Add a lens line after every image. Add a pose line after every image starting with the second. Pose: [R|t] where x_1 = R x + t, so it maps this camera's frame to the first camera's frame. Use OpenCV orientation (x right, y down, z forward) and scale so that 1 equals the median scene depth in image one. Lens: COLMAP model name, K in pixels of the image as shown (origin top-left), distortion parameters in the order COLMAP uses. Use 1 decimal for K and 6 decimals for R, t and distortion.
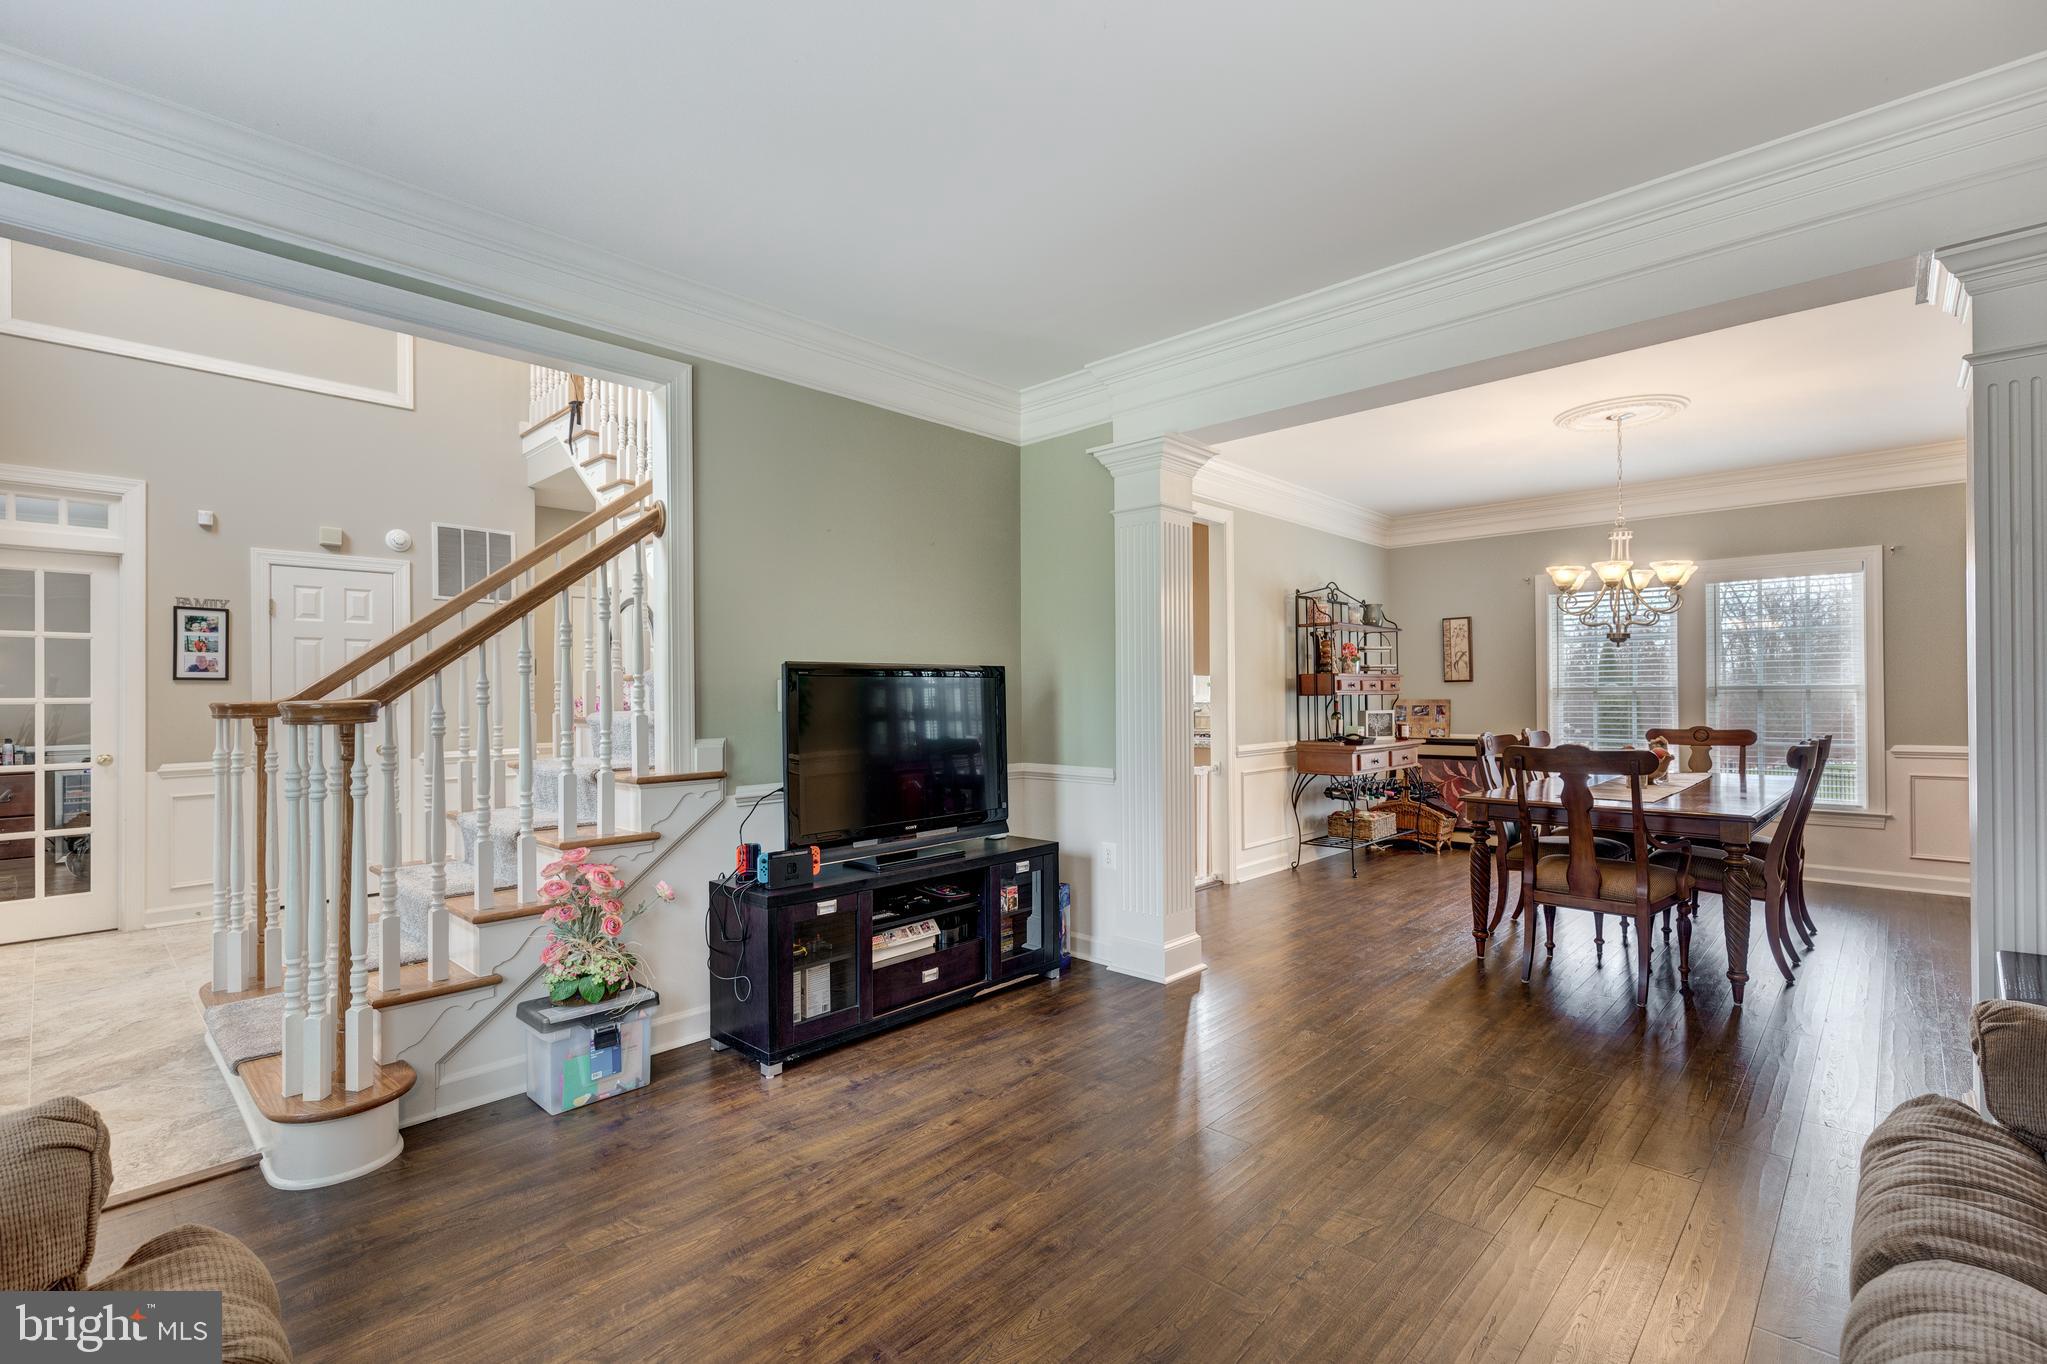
lens RADIAL K [[923.2, 0, 1018.7], [0, 923.2, 687.8], [0, 0, 1]] dist [0.014640, -0.000063]
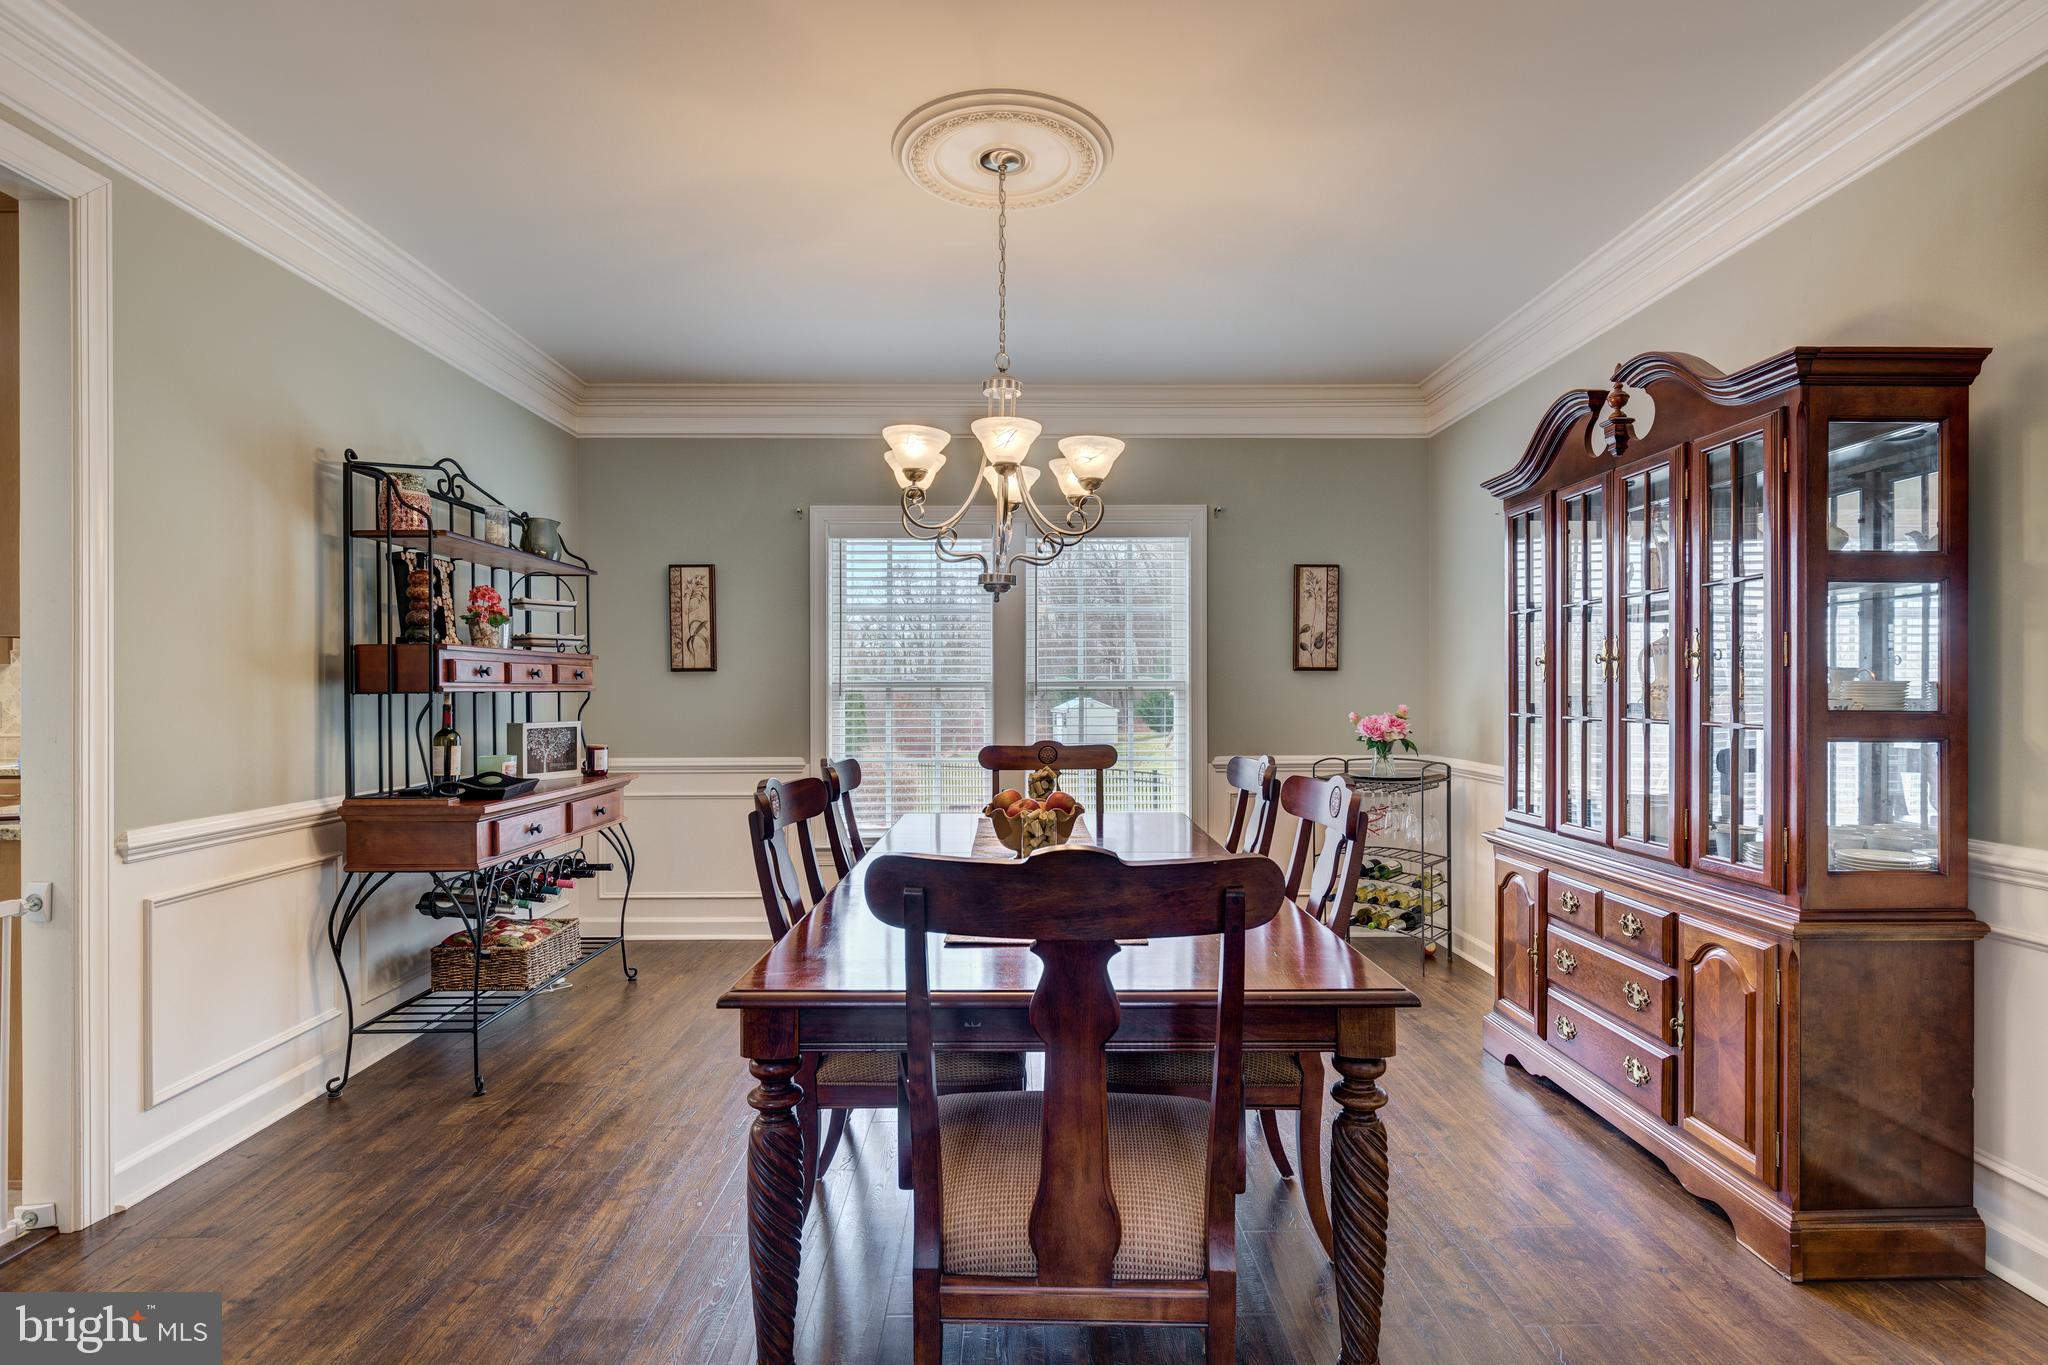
lens RADIAL K [[923.6, 0, 1019.2], [0, 923.6, 688.3], [0, 0, 1]] dist [0.014640, -0.000063]
pose [[0.697261, 0.005425, 0.716797, 0.205836], [-0.007812, 0.999969, 0.000031, 0.003401], [-0.716774, -0.005622, 0.697282, 0.462032]]
